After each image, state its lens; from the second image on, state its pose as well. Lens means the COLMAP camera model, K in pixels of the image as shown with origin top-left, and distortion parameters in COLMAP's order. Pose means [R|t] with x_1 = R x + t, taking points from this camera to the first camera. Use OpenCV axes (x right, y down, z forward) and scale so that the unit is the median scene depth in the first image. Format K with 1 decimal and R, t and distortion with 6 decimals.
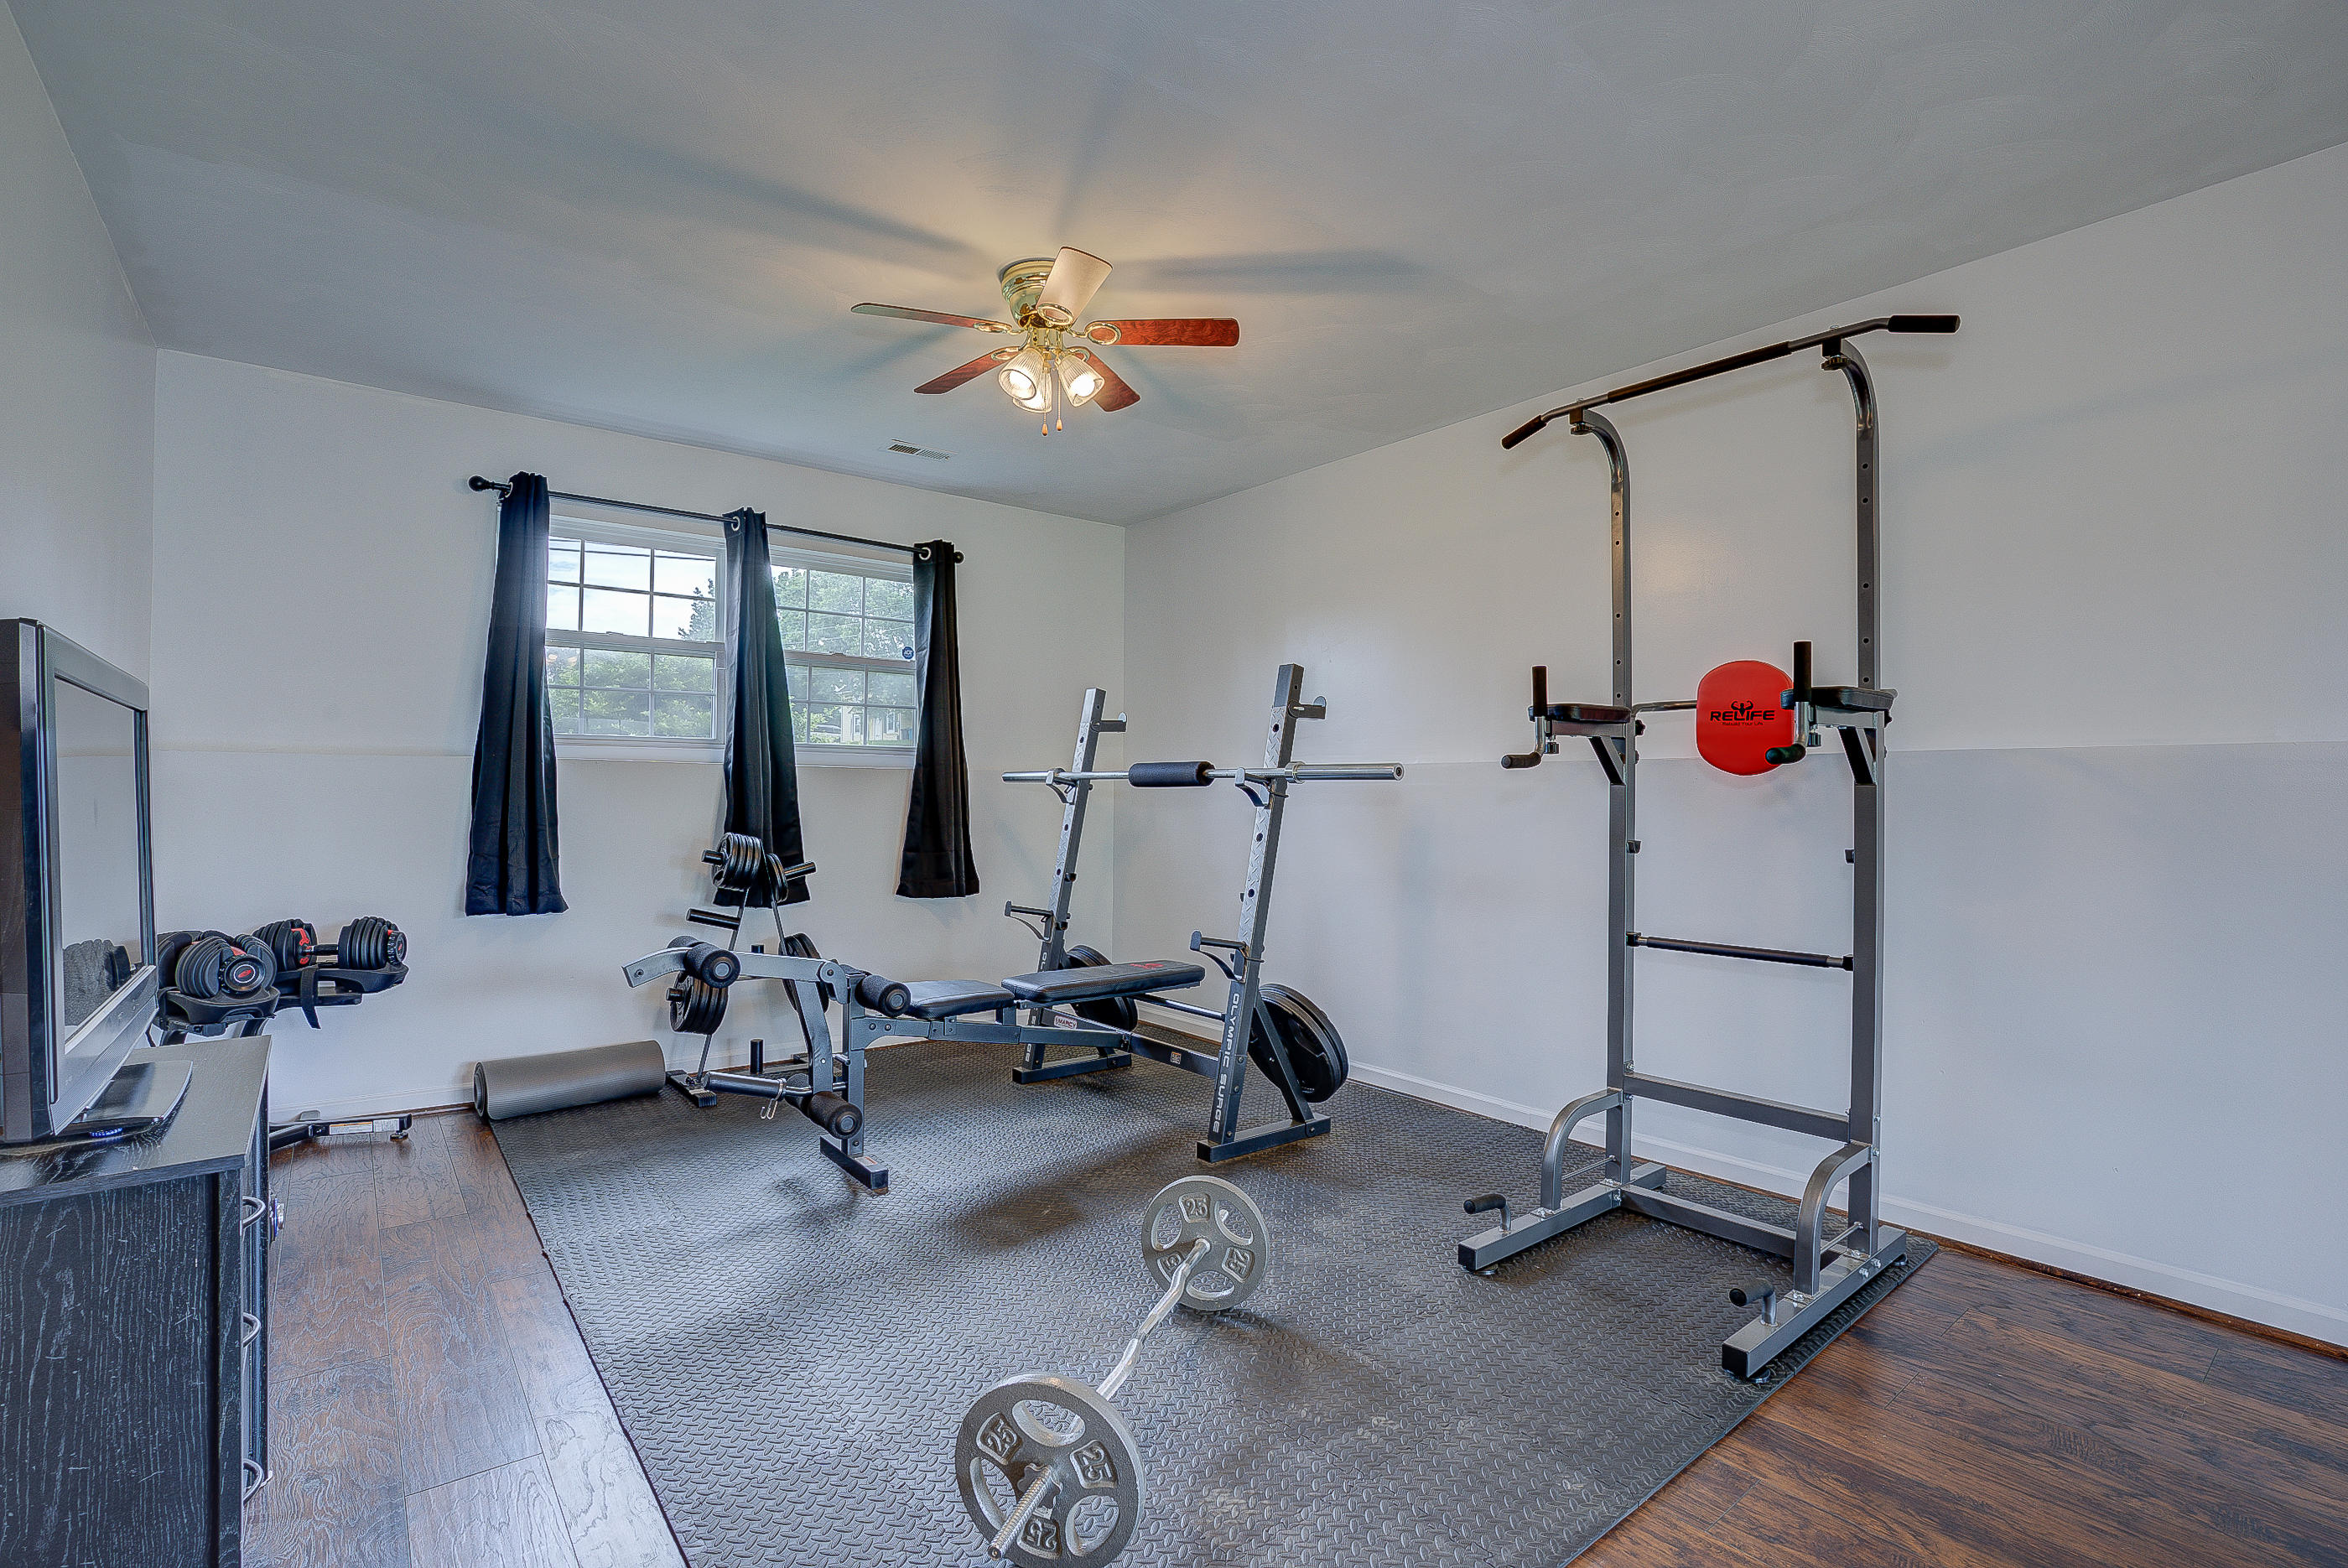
lens RADIAL K [[1094.8, 0, 1171.3], [0, 1094.8, 781.1], [0, 0, 1]] dist [-0.094507, 0.038484]
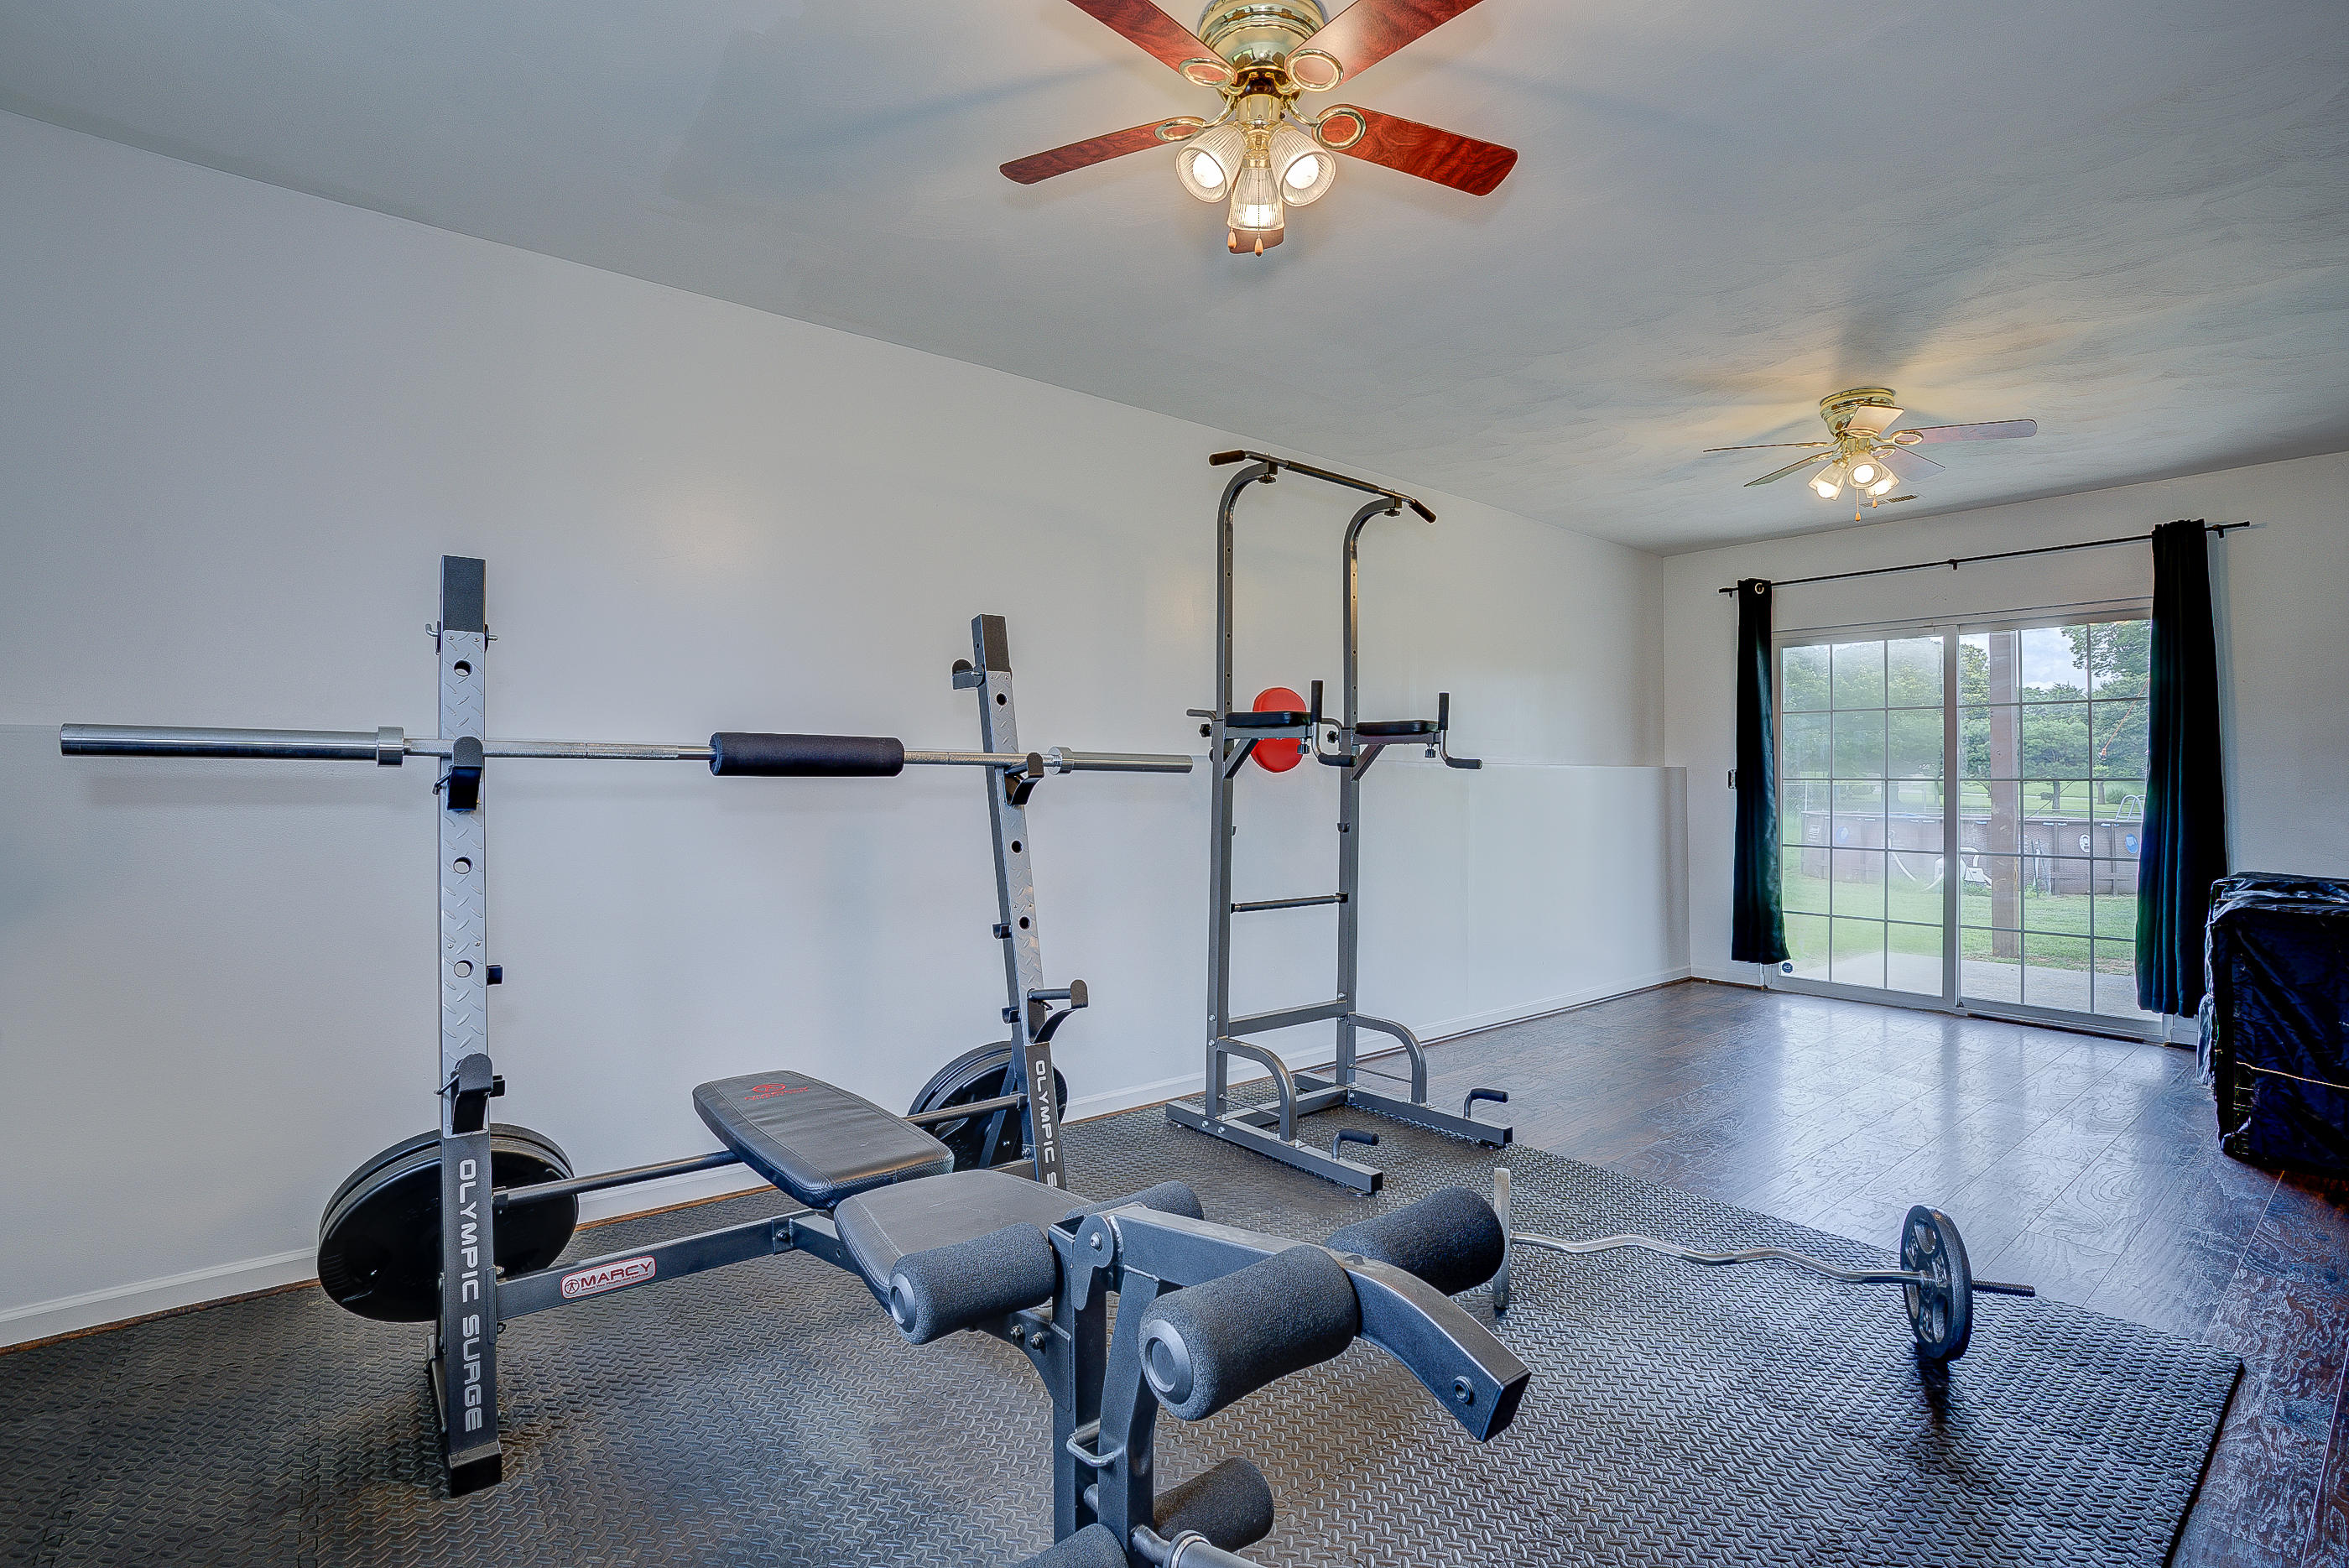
lens RADIAL K [[1120.7, 0, 1174.5], [0, 1120.7, 784.0], [0, 0, 1]] dist [-0.057613, 0.022748]
pose [[-0.029590, 0.002373, 0.999559, -0.836845], [-0.009515, 0.999951, -0.002656, 0.012358], [-0.999517, -0.009589, -0.029566, 1.116809]]
